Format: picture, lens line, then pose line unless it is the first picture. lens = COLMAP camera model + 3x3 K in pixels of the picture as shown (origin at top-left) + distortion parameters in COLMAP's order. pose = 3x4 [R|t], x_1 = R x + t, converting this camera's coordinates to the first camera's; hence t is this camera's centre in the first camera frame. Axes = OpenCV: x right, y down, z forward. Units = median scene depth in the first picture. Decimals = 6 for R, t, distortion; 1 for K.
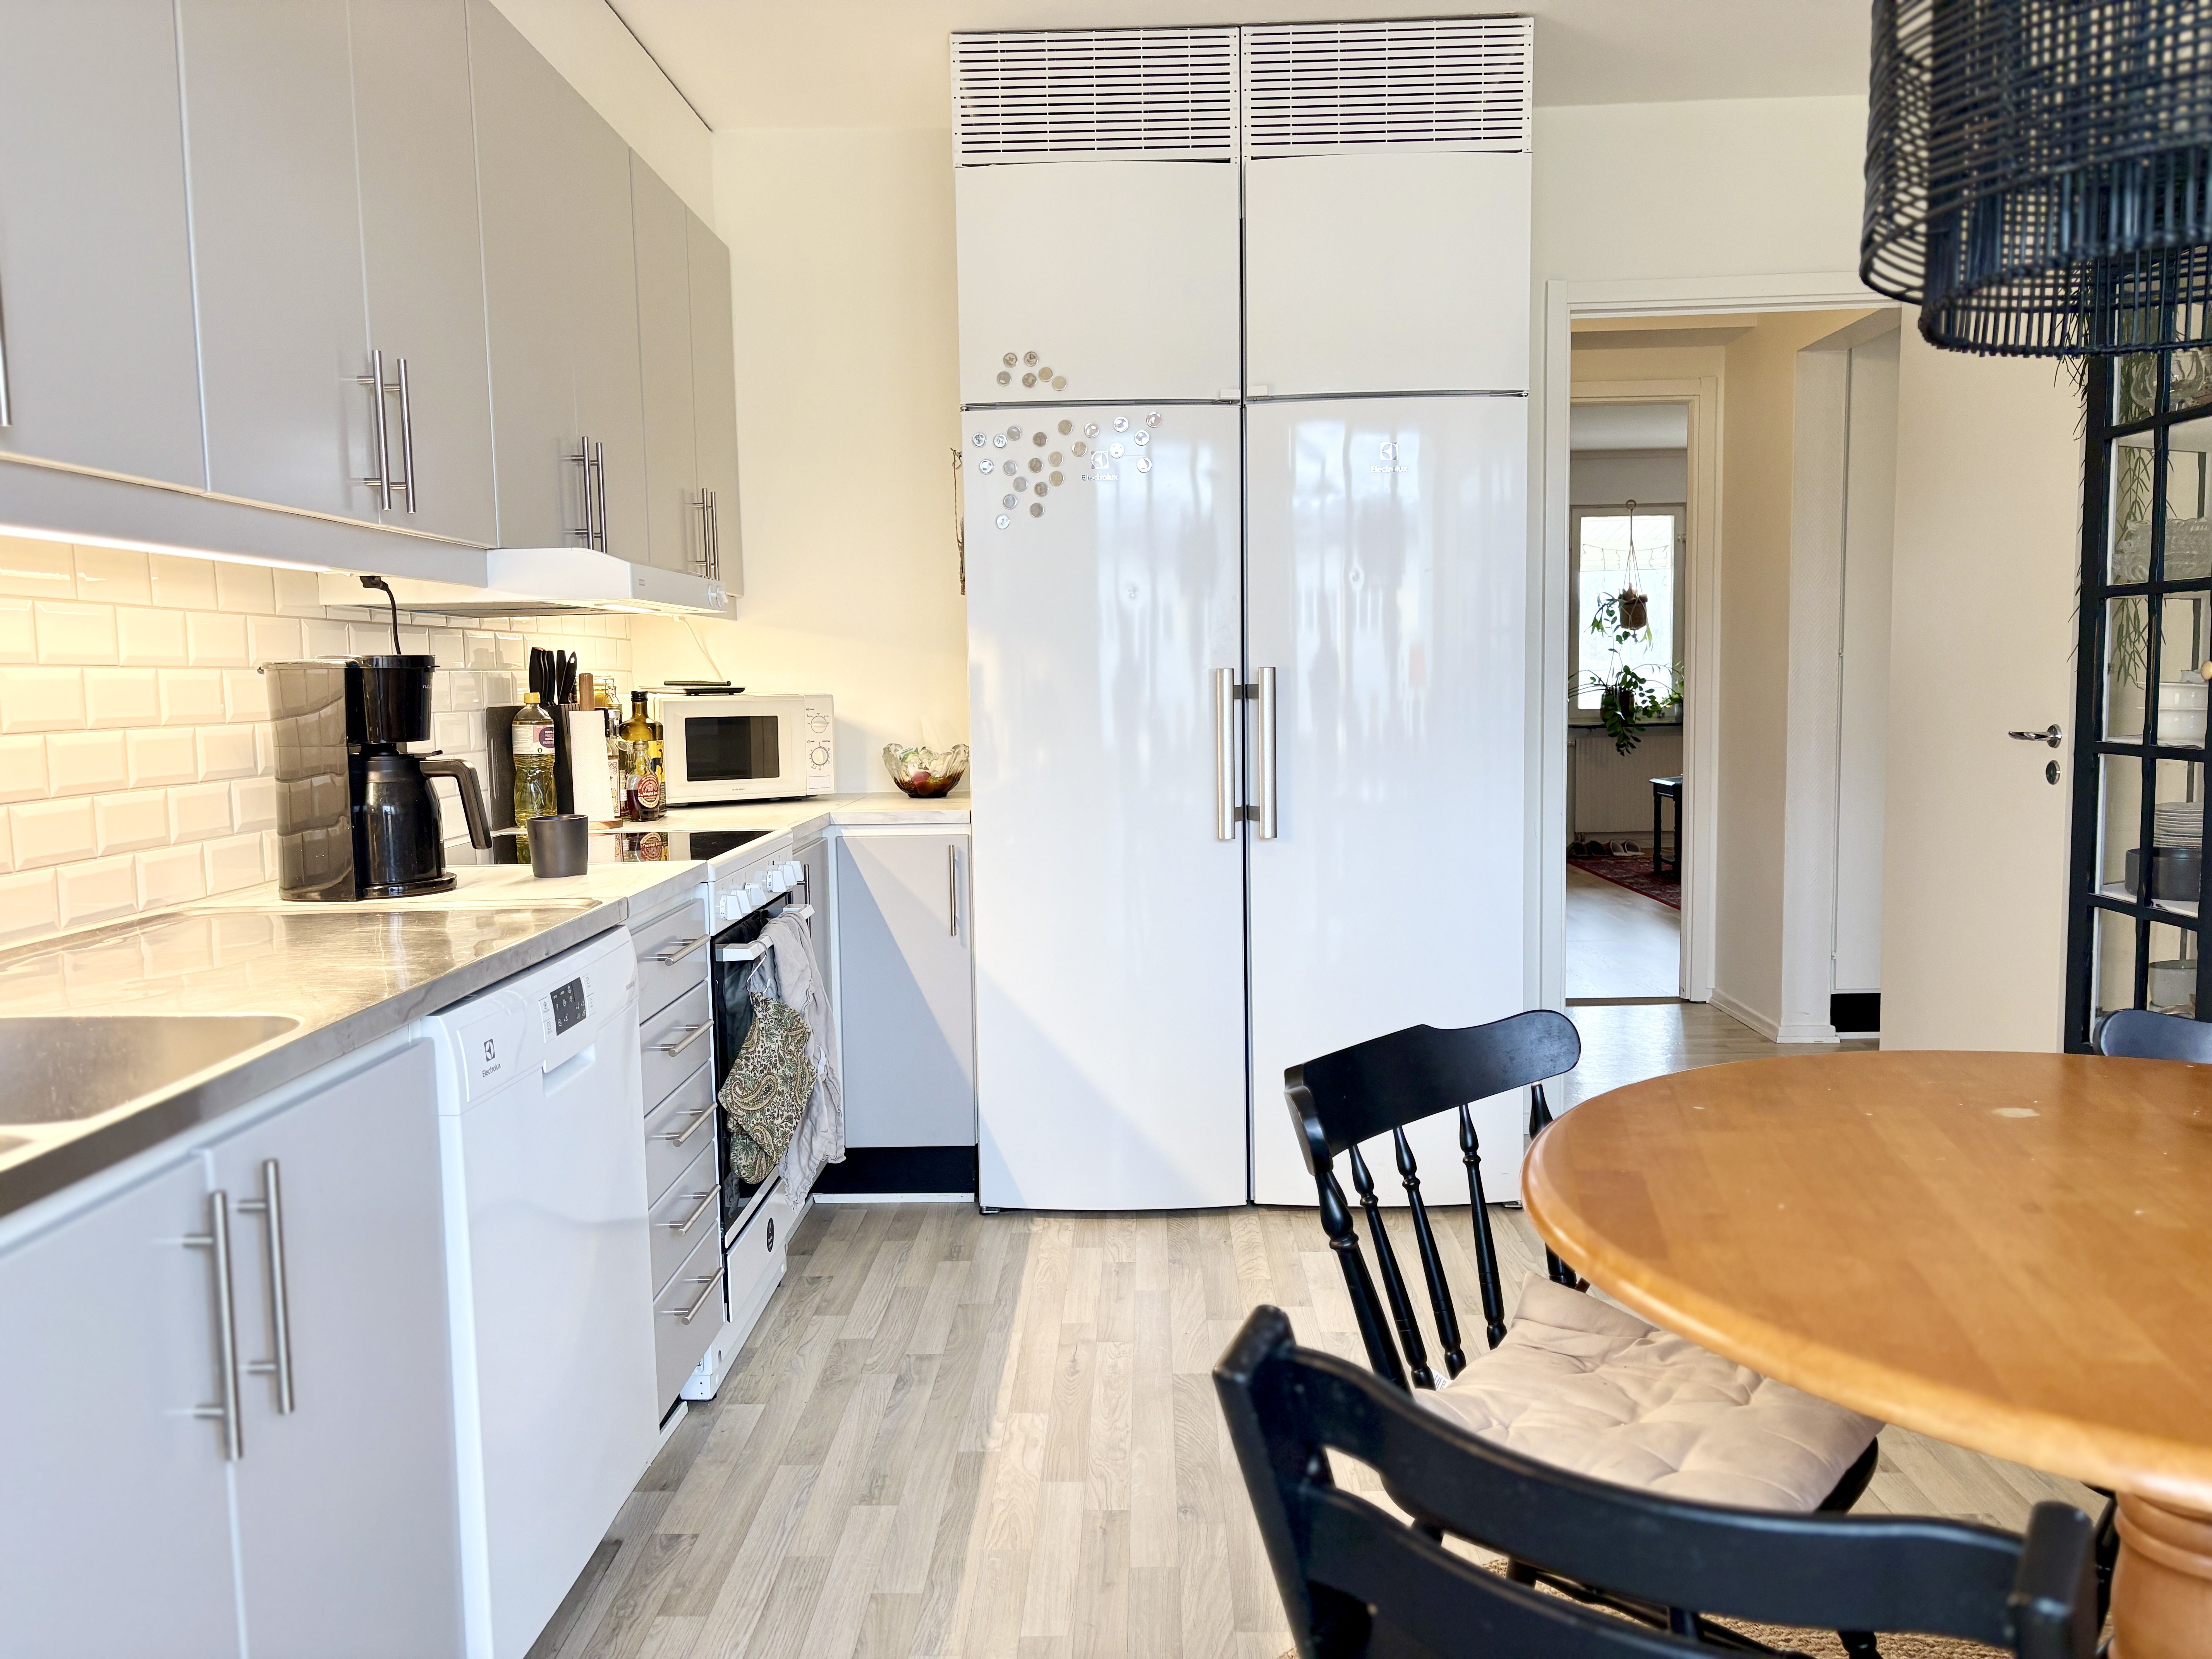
lens RADIAL K [[1633.1, 0, 1104.3], [0, 1633.1, 814.3], [0, 0, 1]] dist [0.024897, -0.022190]
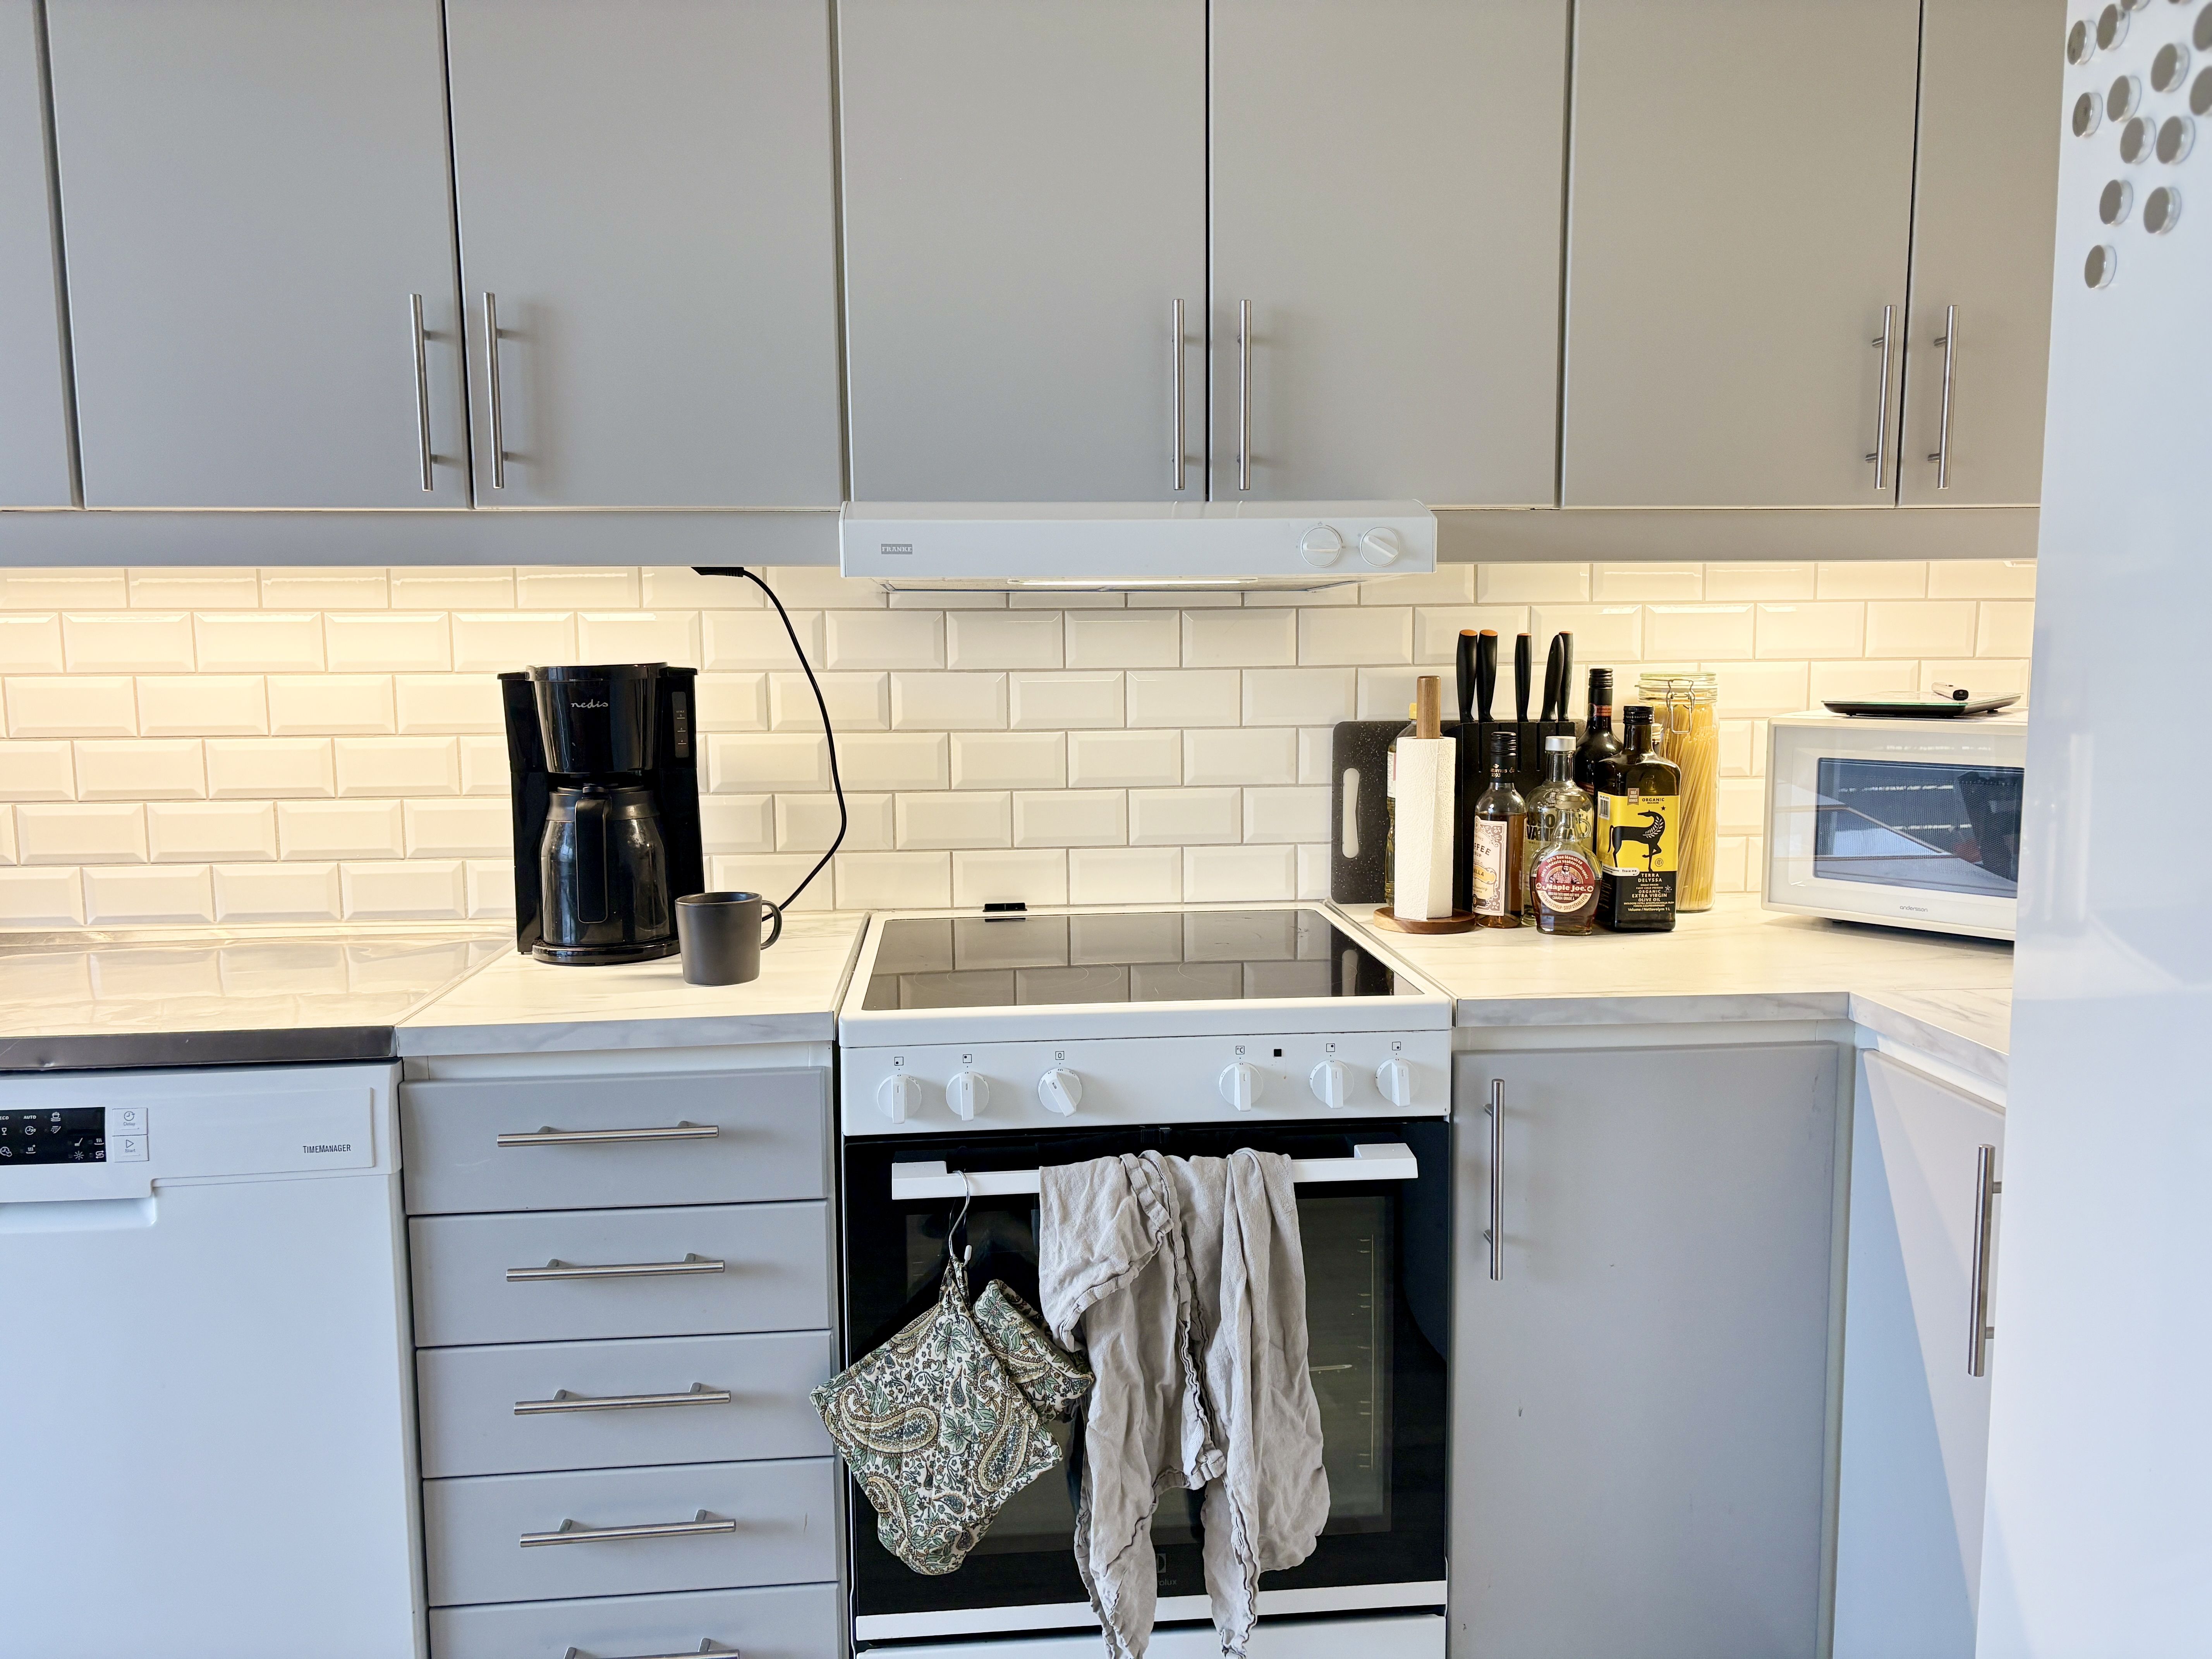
lens RADIAL K [[1633.1, 0, 1104.3], [0, 1633.1, 833.8], [0, 0, 1]] dist [0.024897, -0.022190]
pose [[0.120633, 0.128709, -0.984318, 0.265196], [-0.082825, 0.989407, 0.119223, -0.087397], [0.989236, 0.067144, 0.130015, 0.765321]]
